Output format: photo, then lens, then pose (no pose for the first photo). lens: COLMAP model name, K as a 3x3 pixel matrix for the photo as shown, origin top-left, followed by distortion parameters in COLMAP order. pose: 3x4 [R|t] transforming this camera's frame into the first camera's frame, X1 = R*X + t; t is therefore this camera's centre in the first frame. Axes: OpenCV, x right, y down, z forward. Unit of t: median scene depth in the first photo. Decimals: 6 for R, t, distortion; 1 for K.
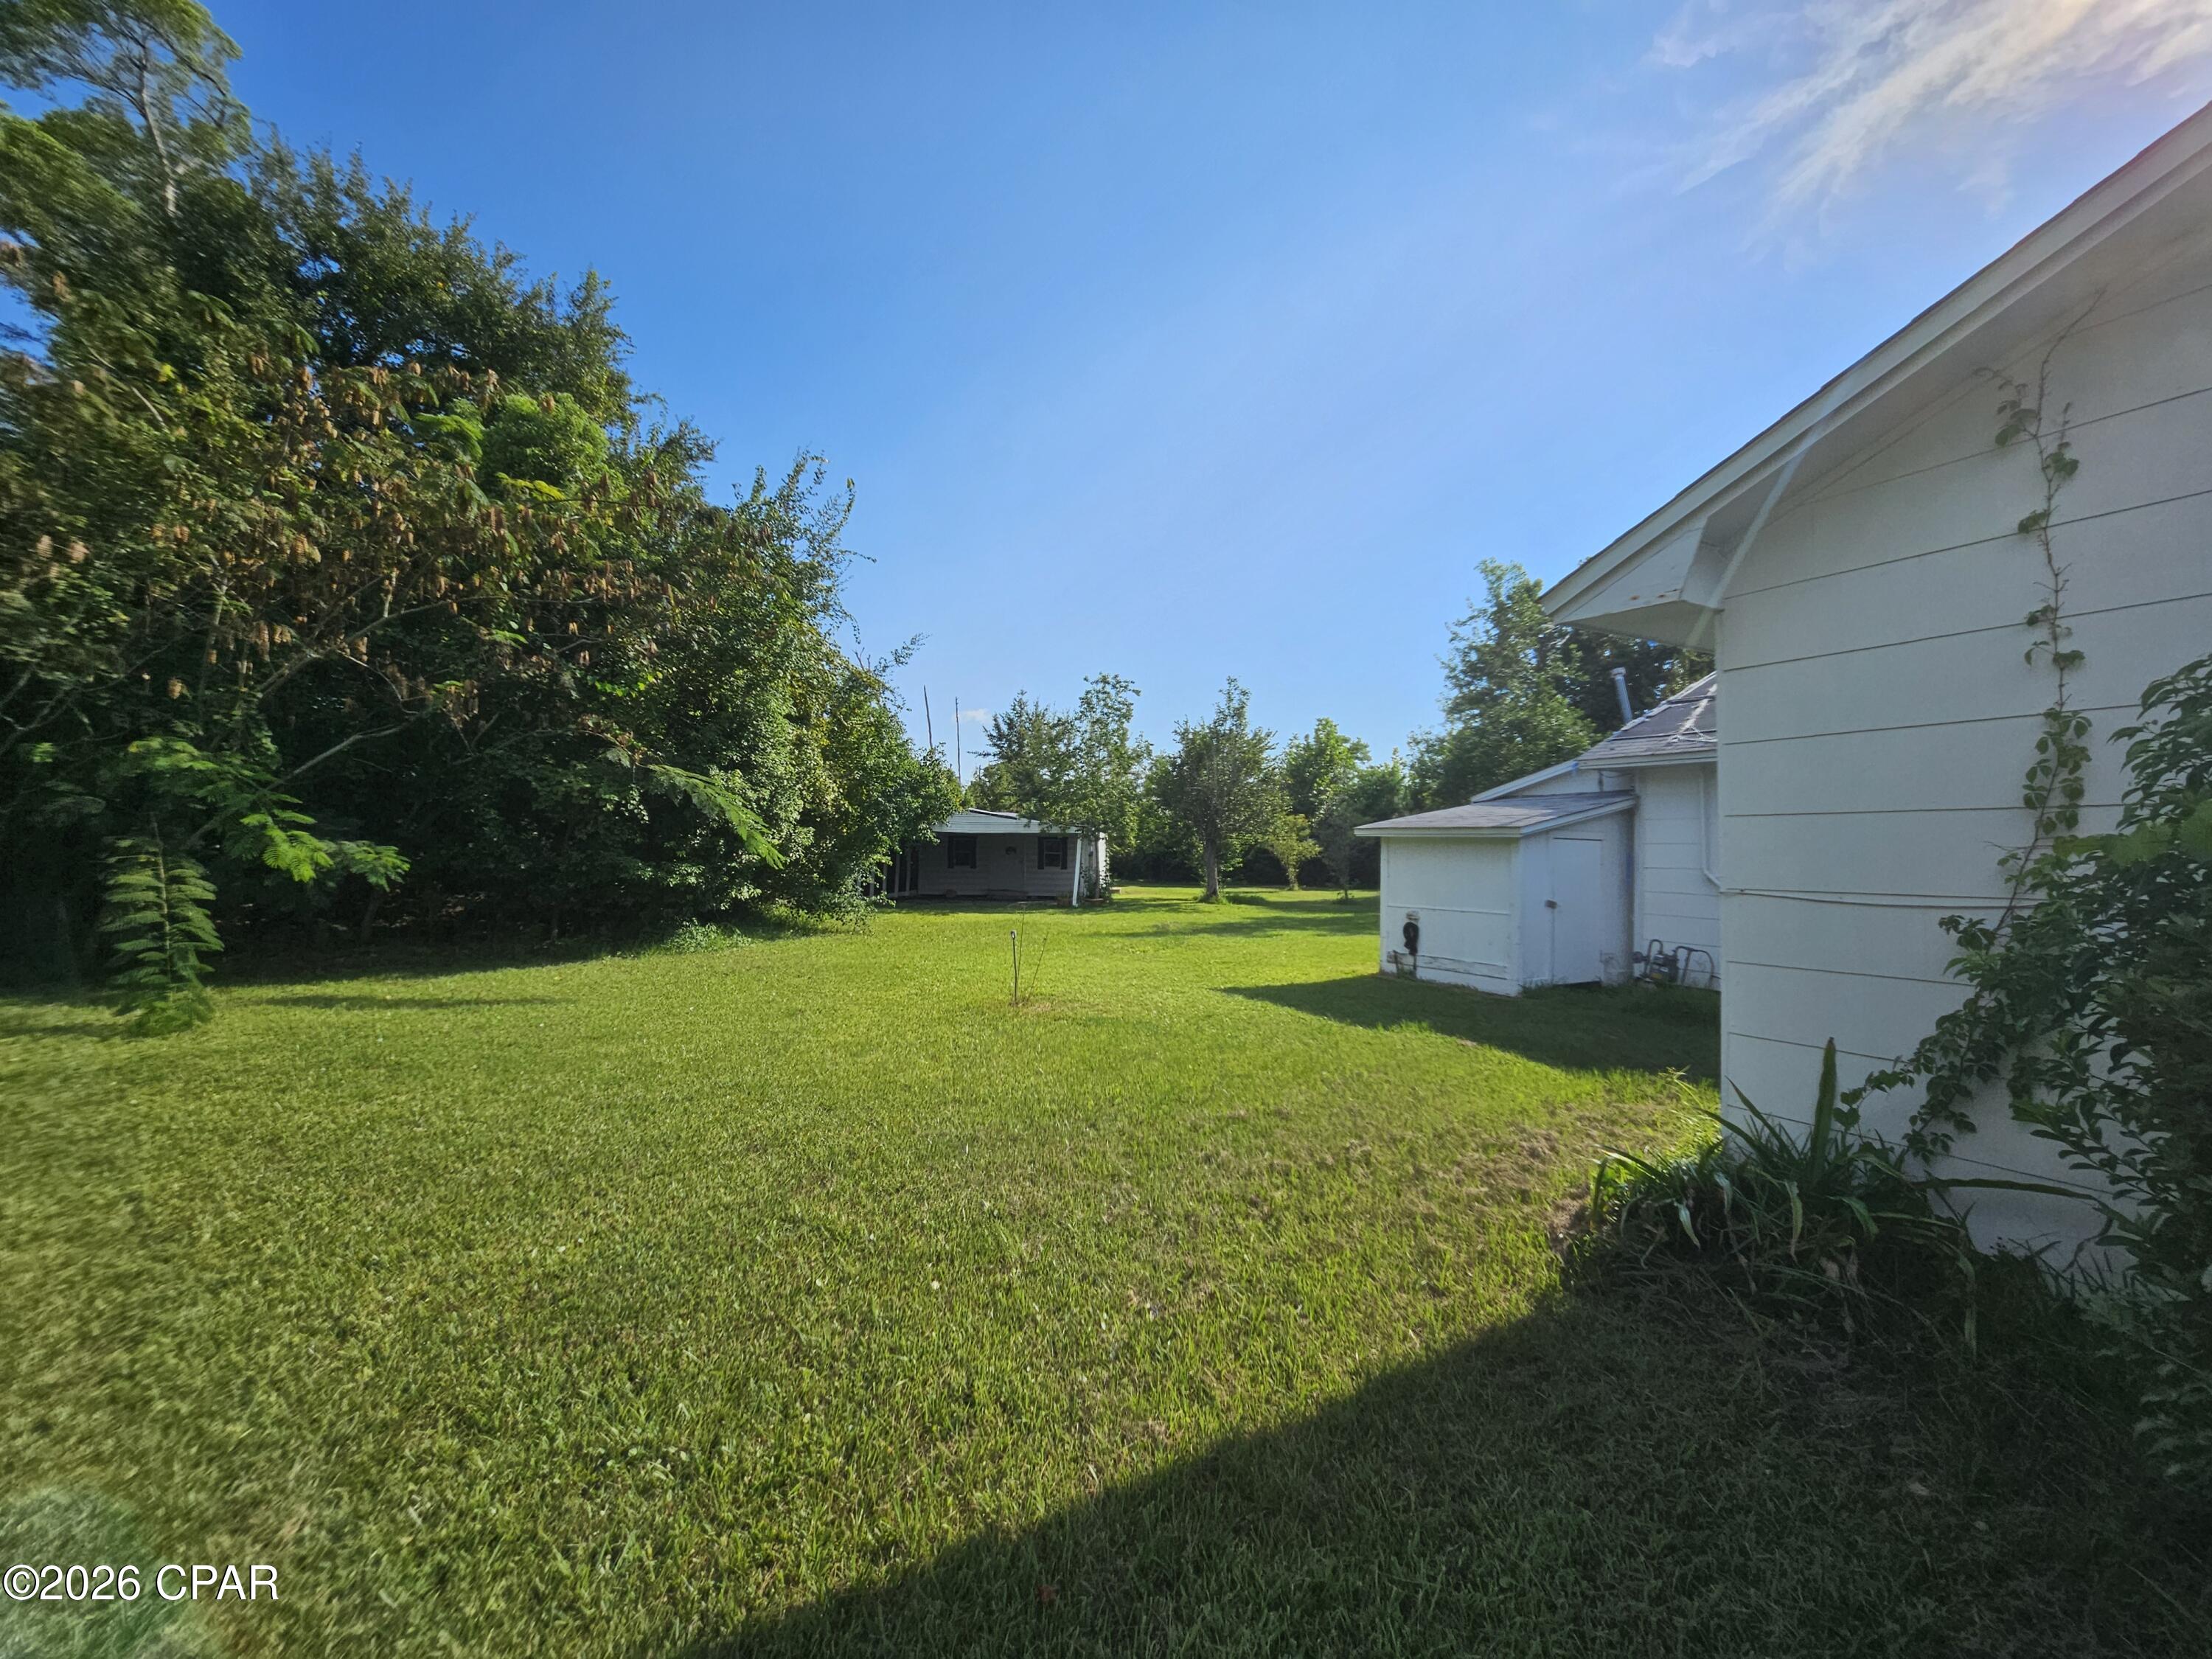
lens RADIAL K [[889.9, 0, 1104.8], [0, 889.9, 837.0], [0, 0, 1]] dist [-0.003279, 0.000336]
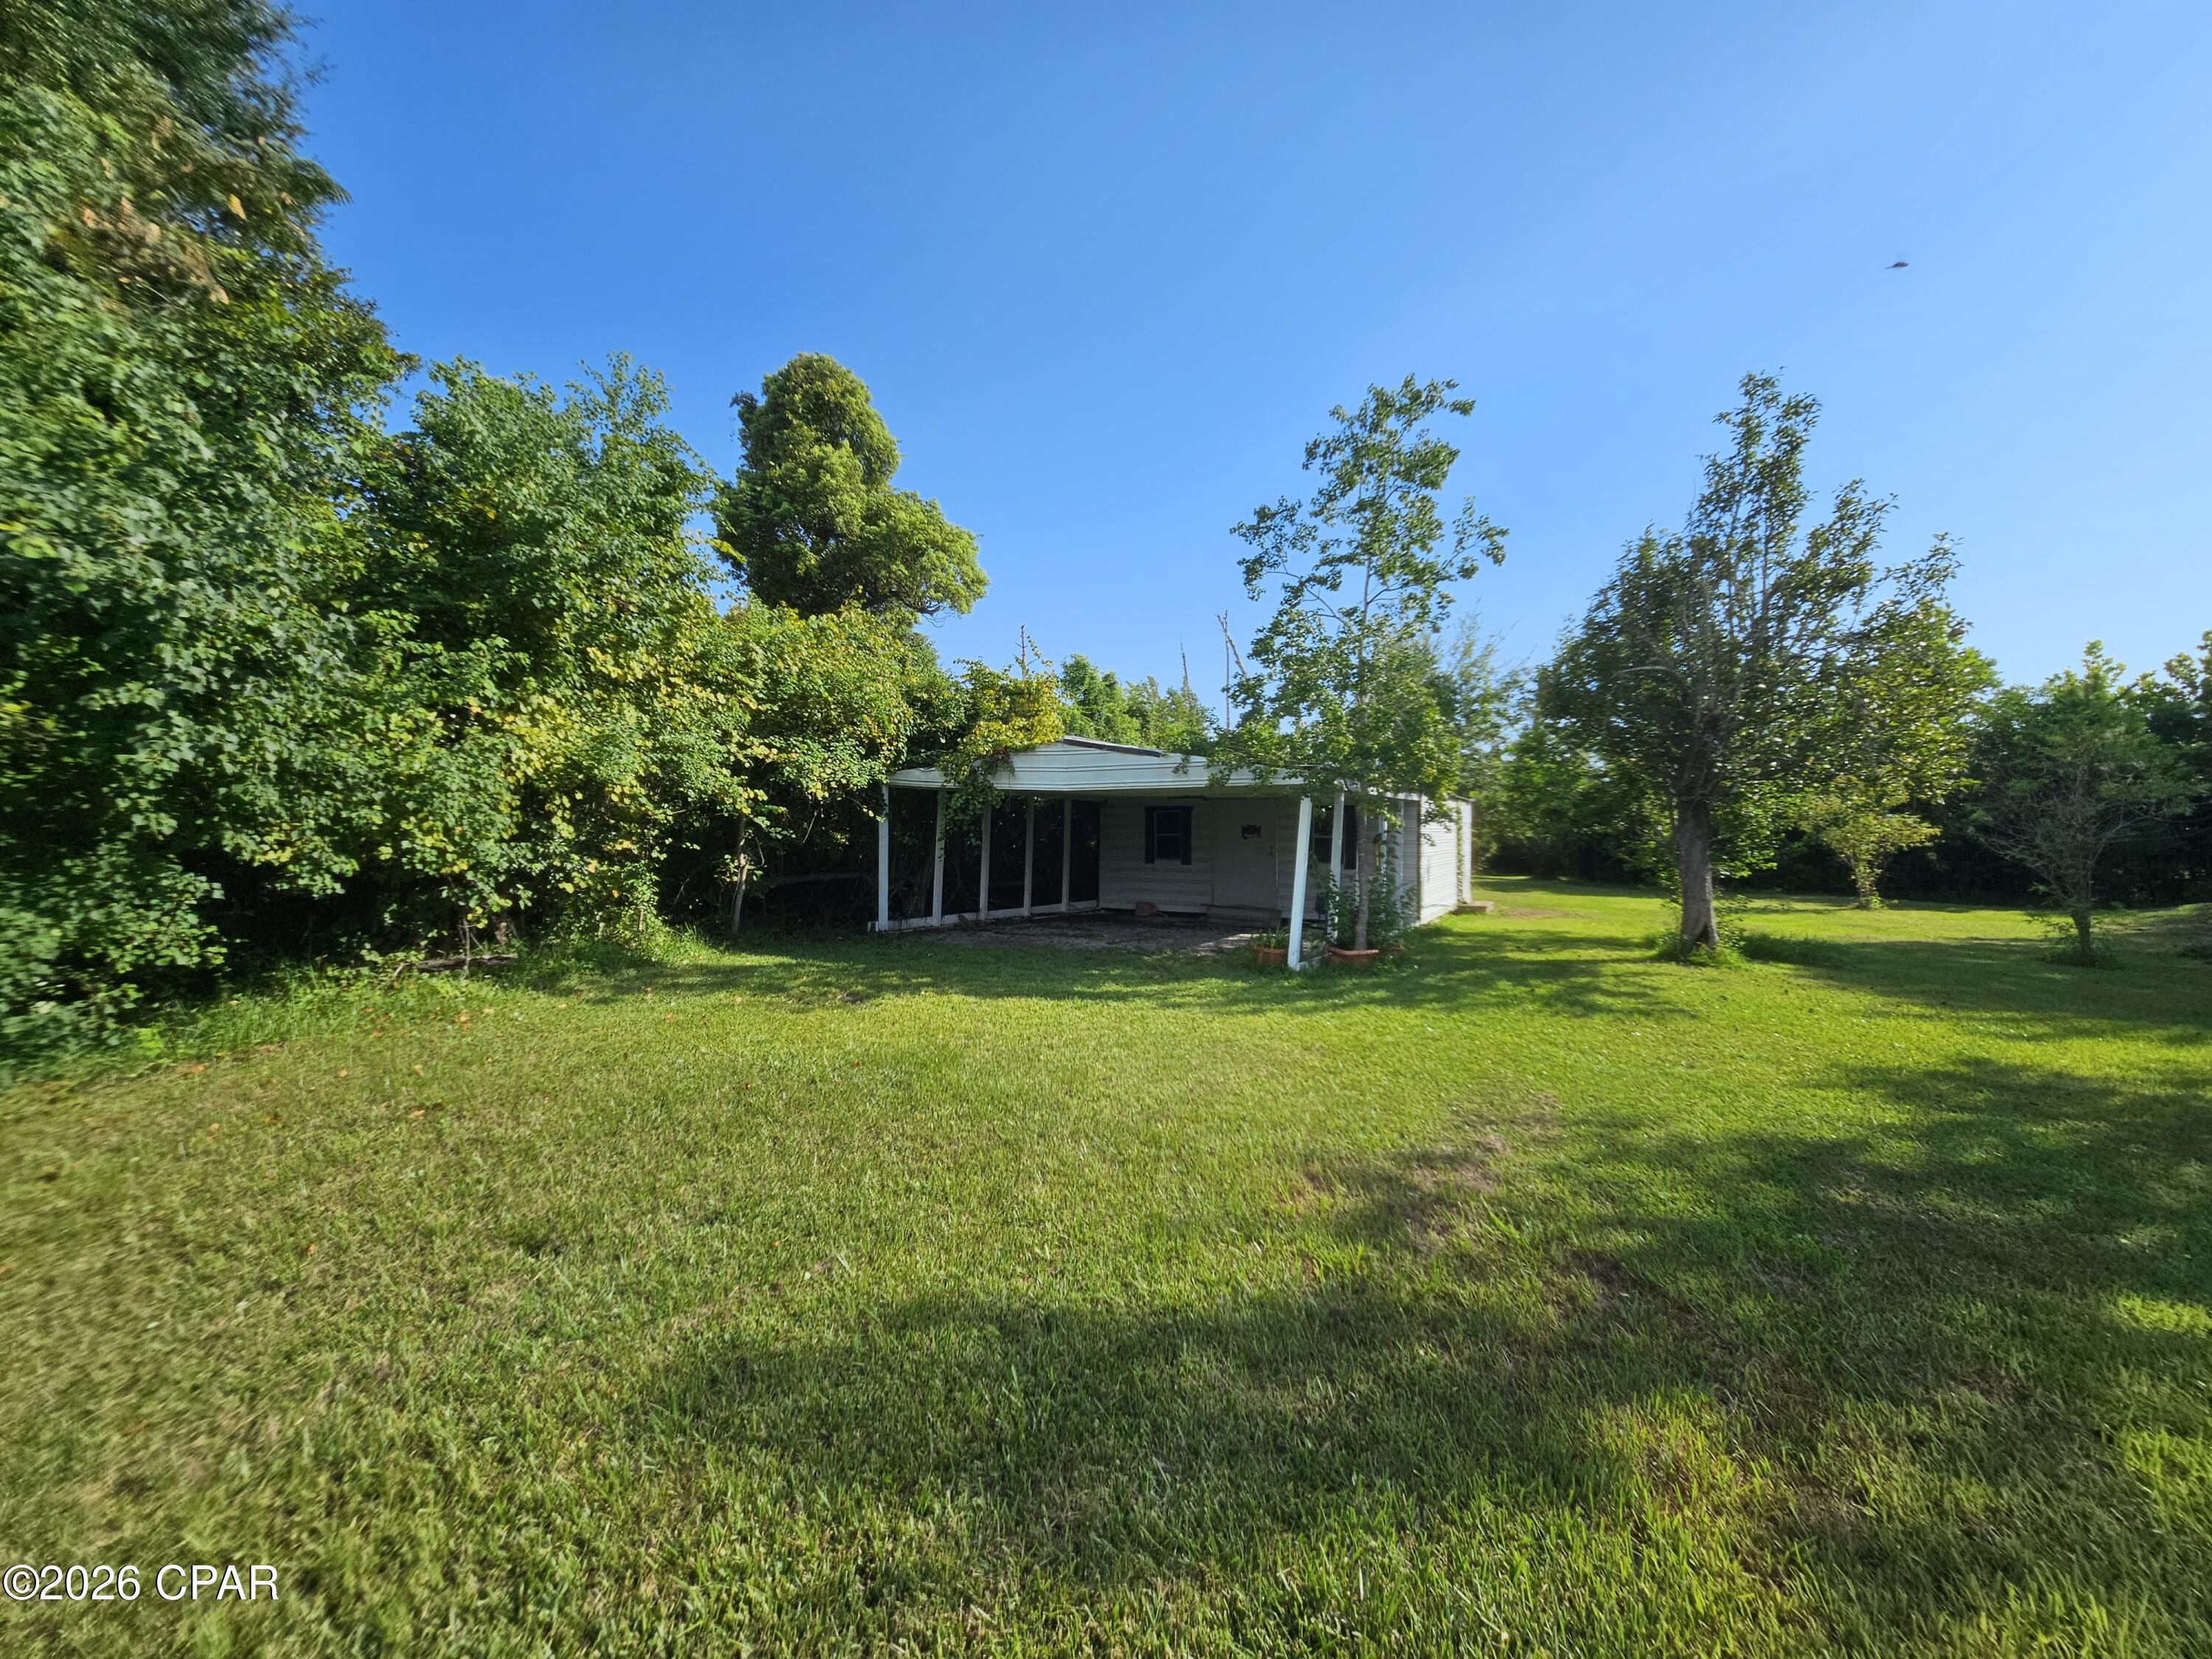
lens RADIAL K [[889.9, 0, 1109.8], [0, 889.9, 833.6], [0, 0, 1]] dist [-0.003279, 0.000336]
pose [[0.899866, -0.006208, -0.436122, 0.057853], [0.009709, 0.999936, 0.005799, 0.012395], [0.436058, -0.009453, 0.899869, 0.533687]]
